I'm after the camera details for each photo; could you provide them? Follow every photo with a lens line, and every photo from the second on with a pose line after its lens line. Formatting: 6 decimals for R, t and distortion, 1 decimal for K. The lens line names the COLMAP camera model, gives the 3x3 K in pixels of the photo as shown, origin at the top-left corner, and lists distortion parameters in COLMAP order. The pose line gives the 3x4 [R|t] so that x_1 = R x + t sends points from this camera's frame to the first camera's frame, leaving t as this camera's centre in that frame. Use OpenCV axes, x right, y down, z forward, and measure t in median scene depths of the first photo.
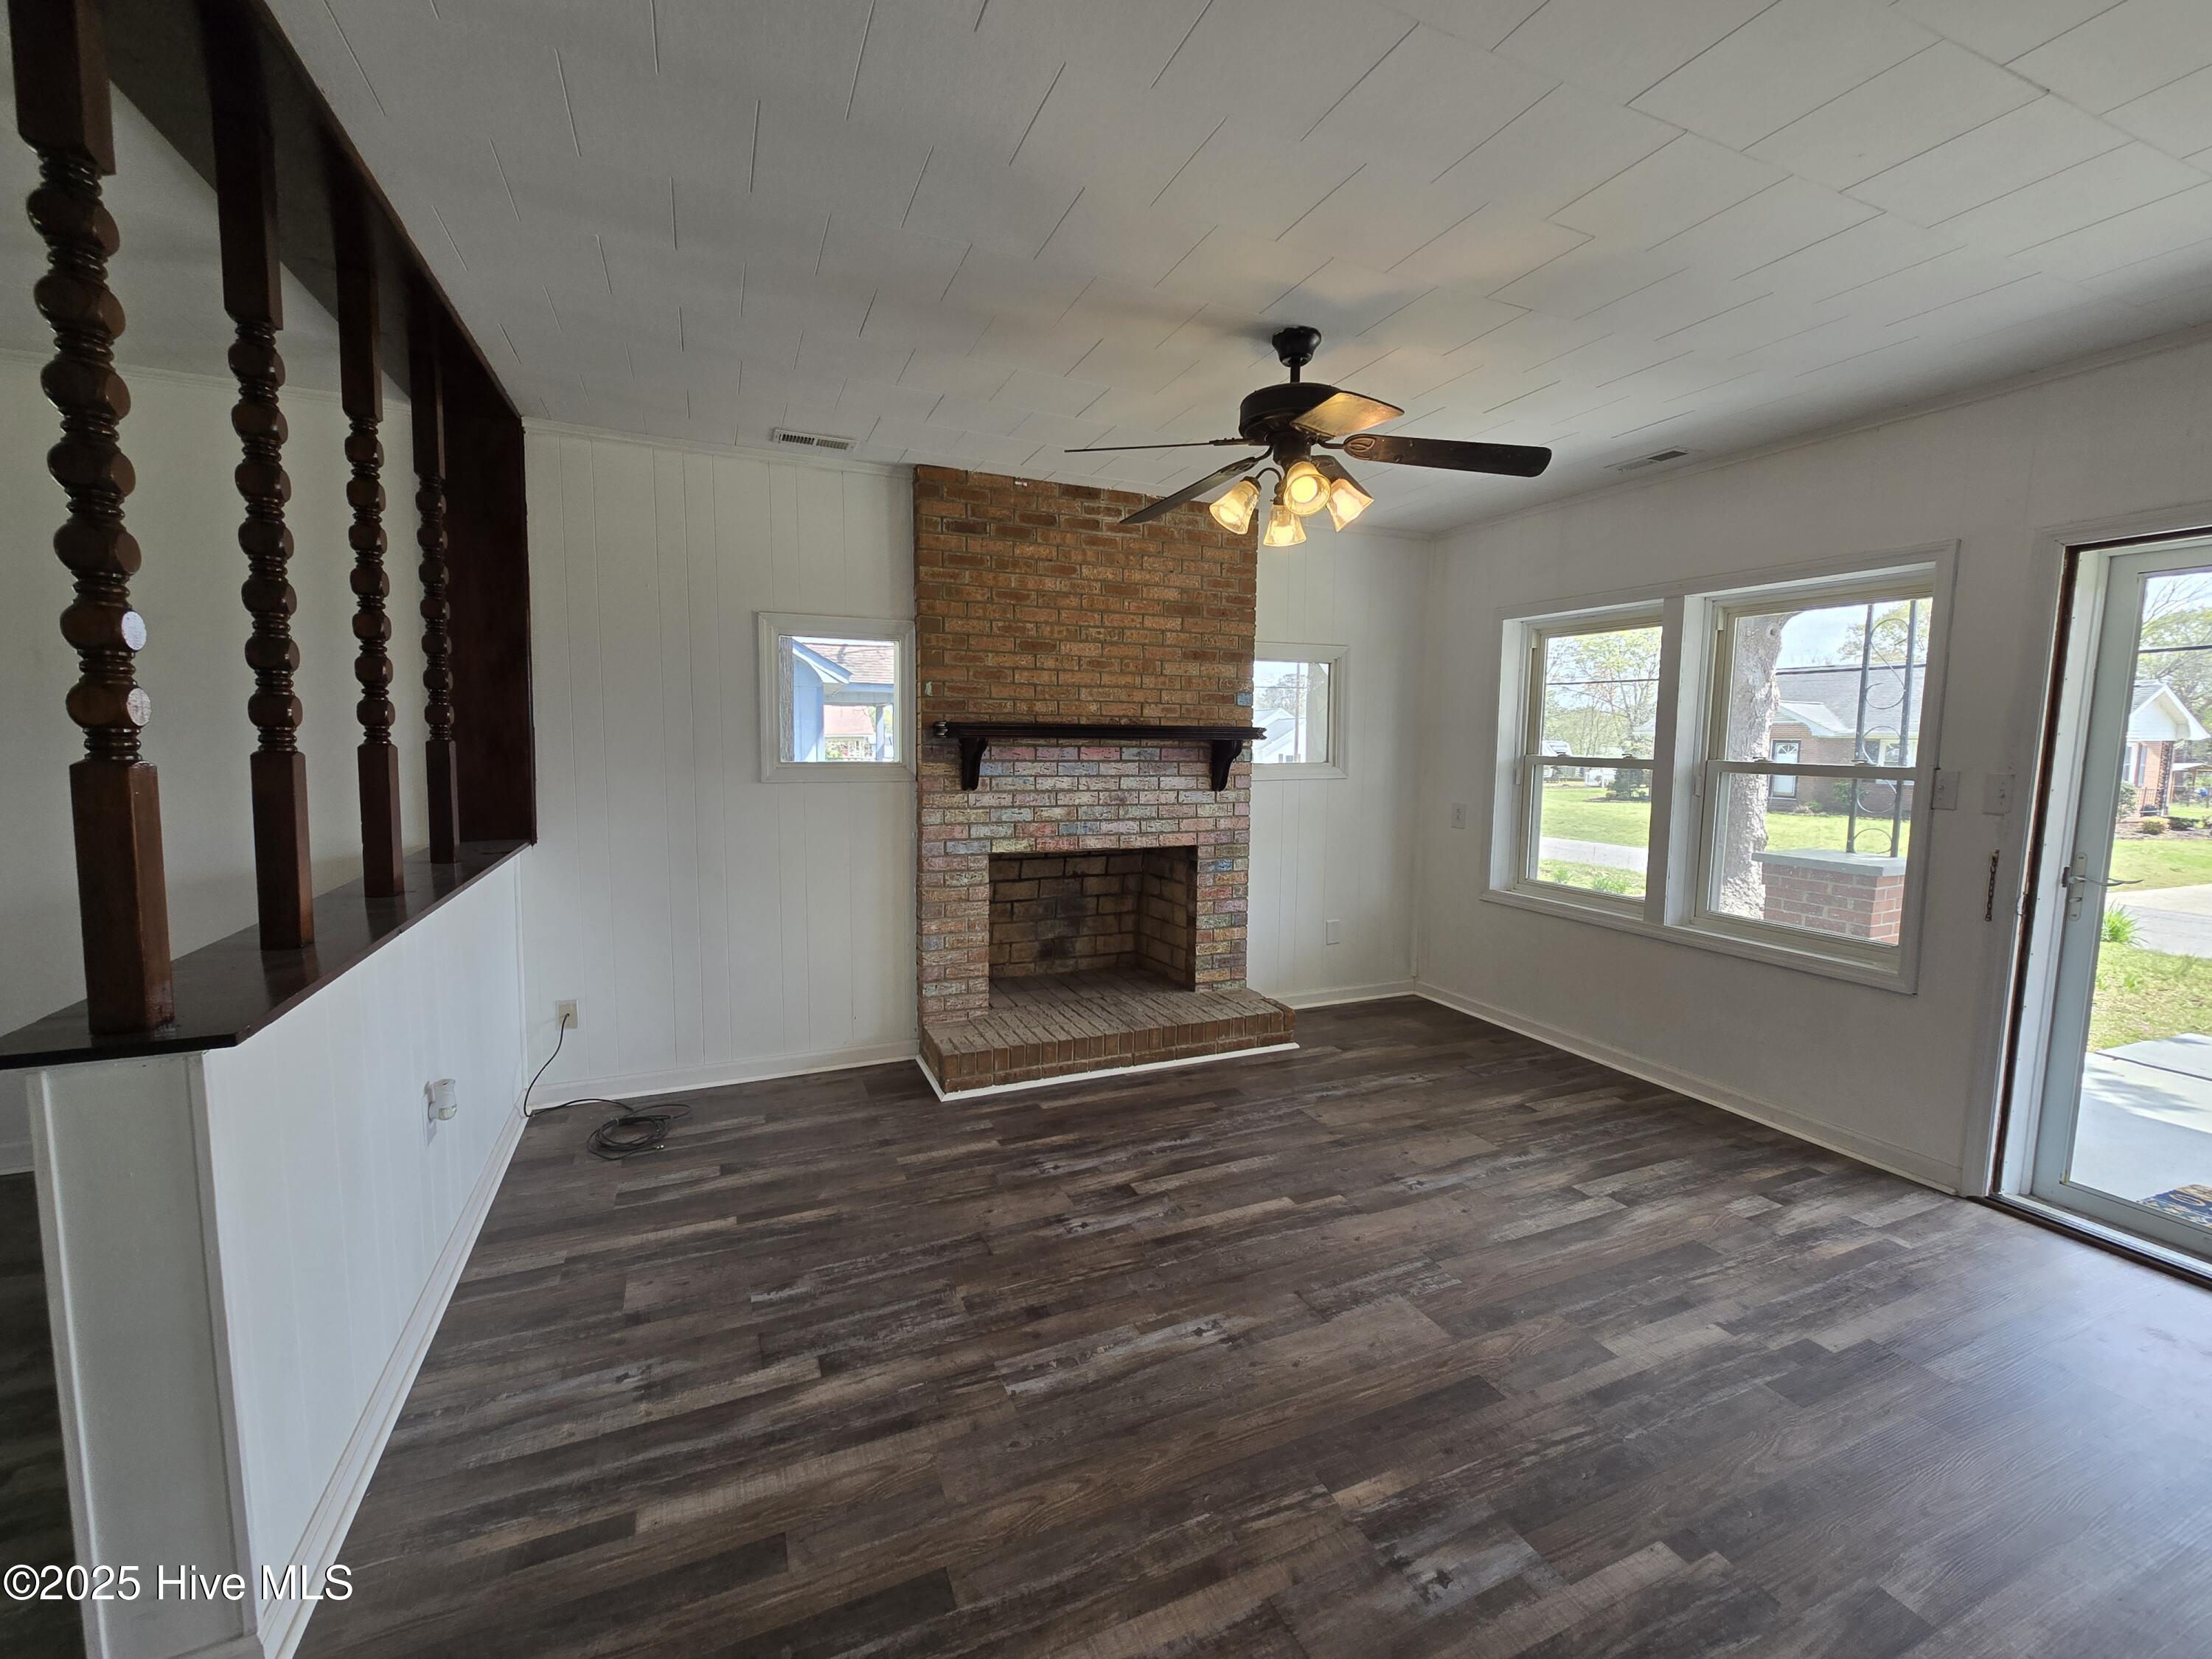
lens RADIAL K [[905.1, 0, 1102.8], [0, 905.1, 820.2], [0, 0, 1]] dist [-0.000969, -0.000129]
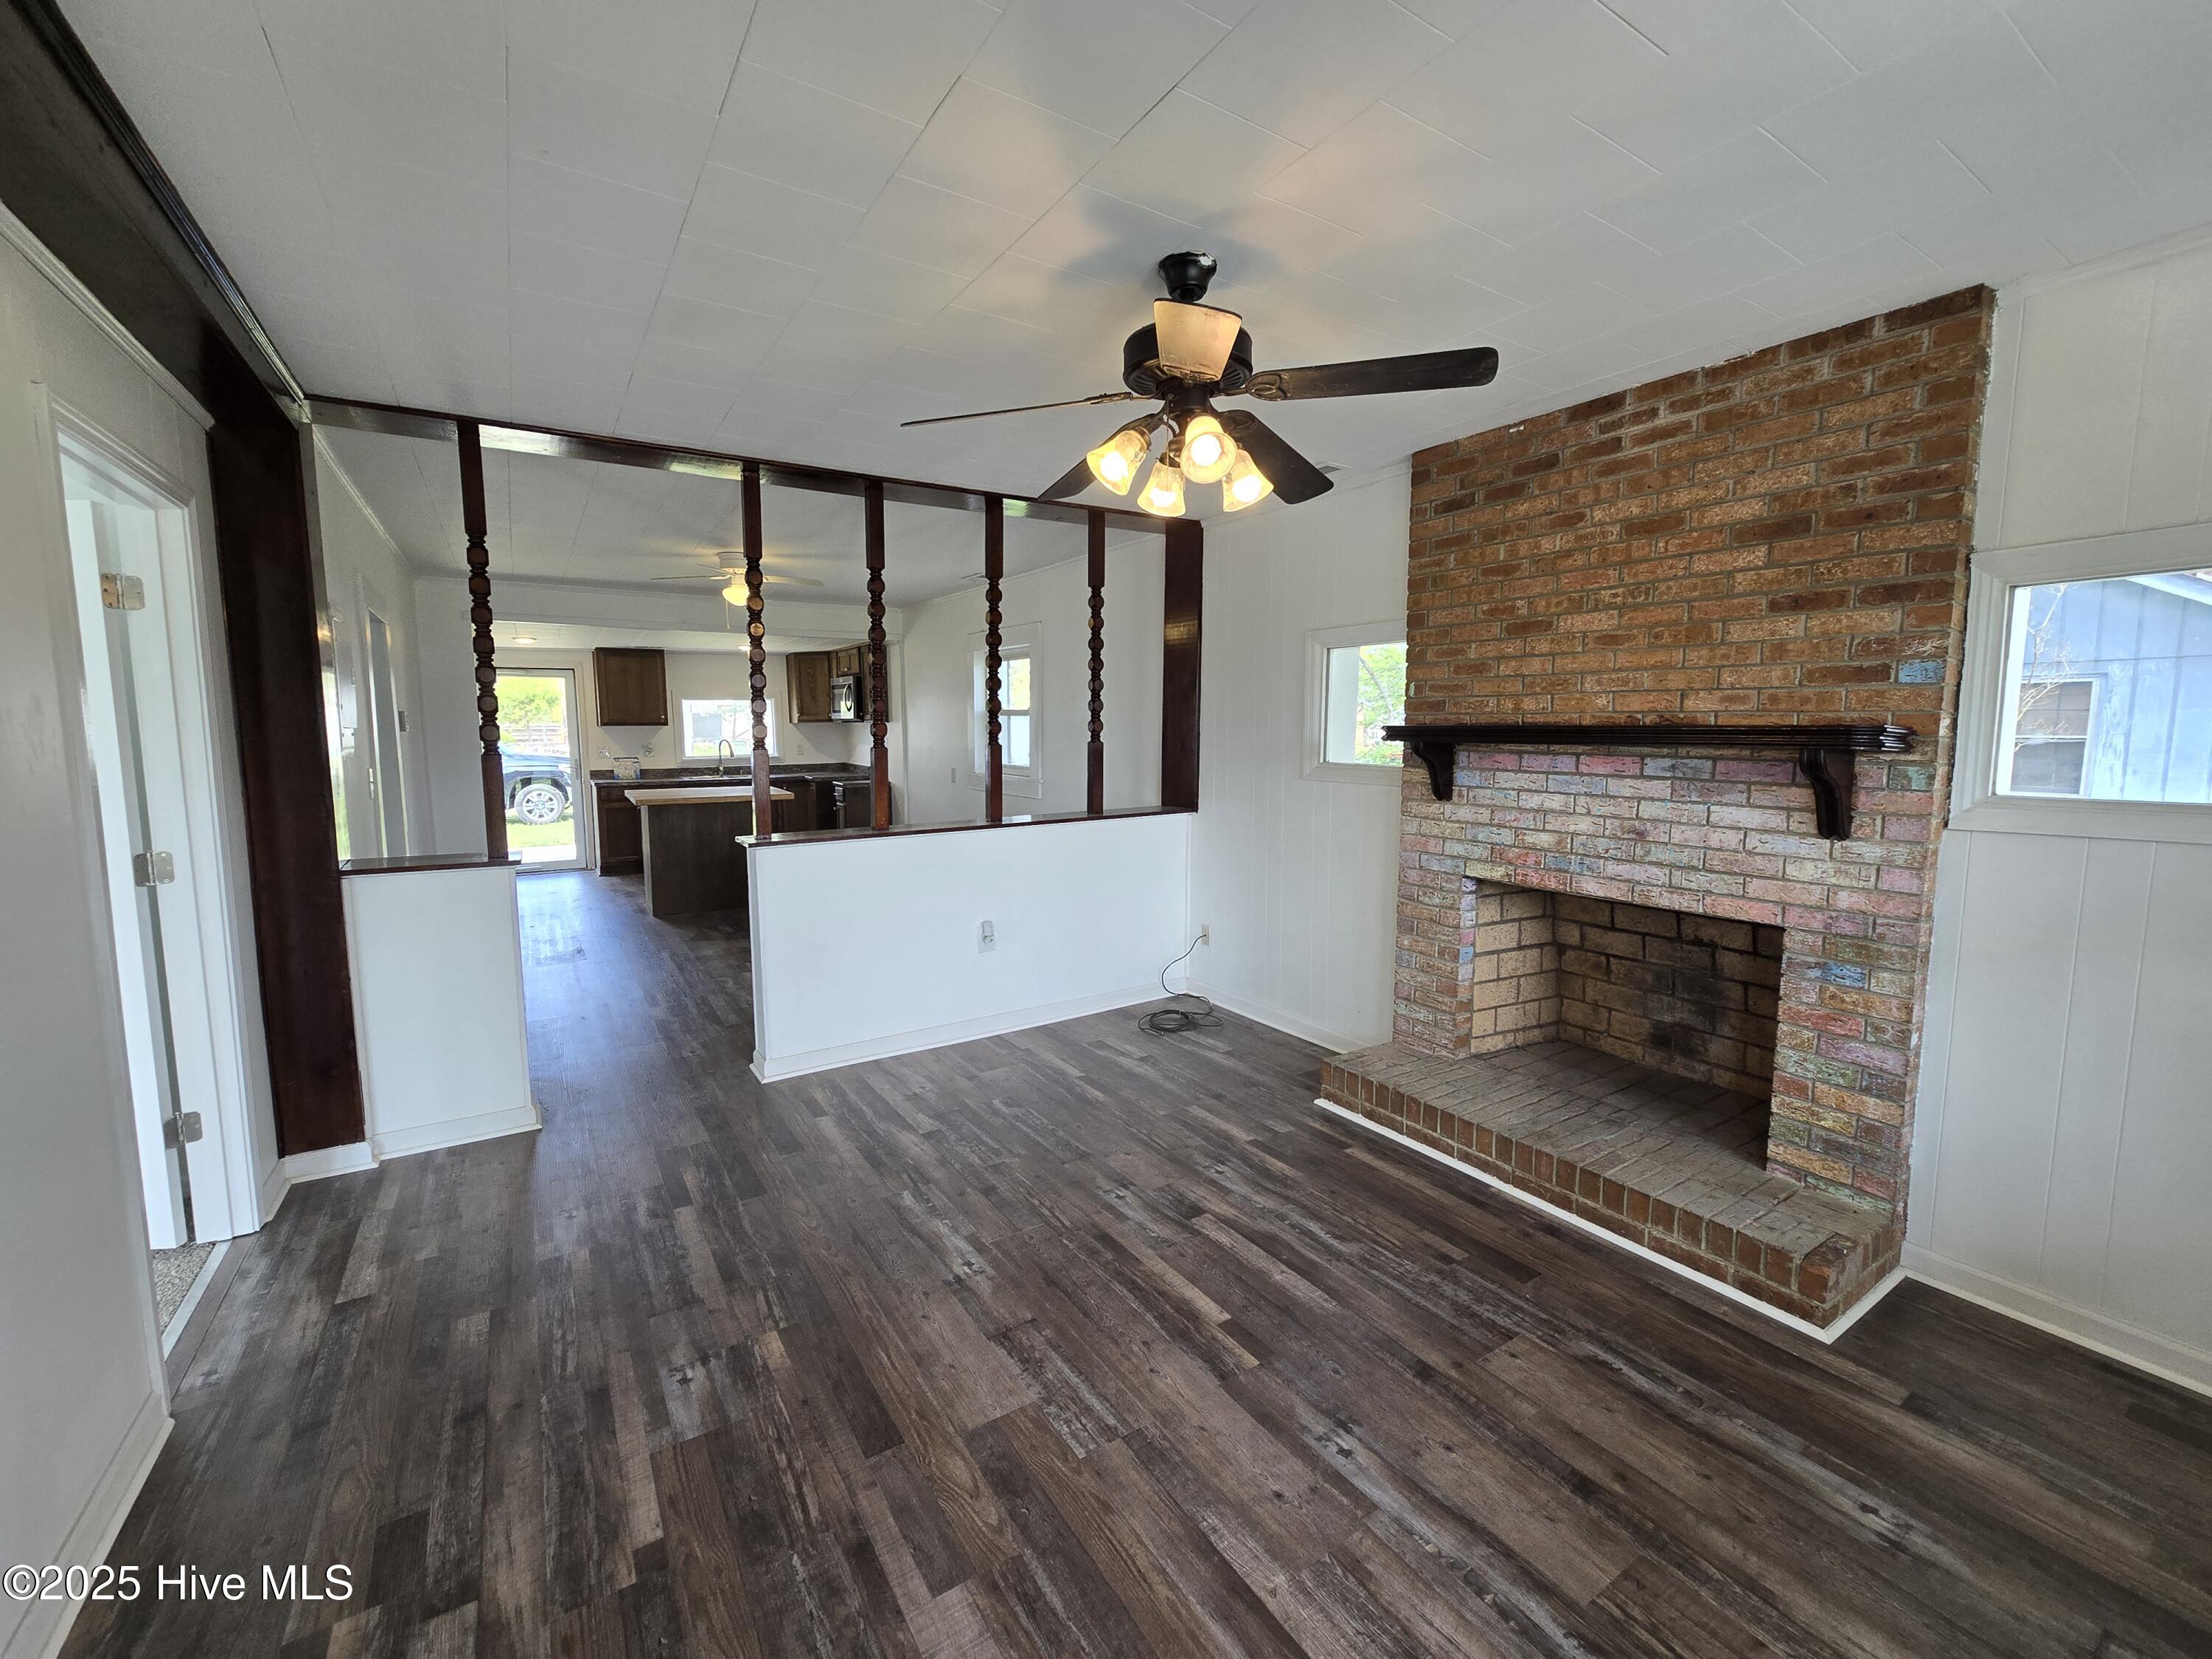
lens RADIAL K [[905.1, 0, 1102.8], [0, 905.1, 820.2], [0, 0, 1]] dist [-0.000969, -0.000129]
pose [[0.170627, 0.092222, -0.981010, 0.666723], [-0.088107, 0.993050, 0.078030, -0.053466], [0.981389, 0.073119, 0.177567, 0.509999]]
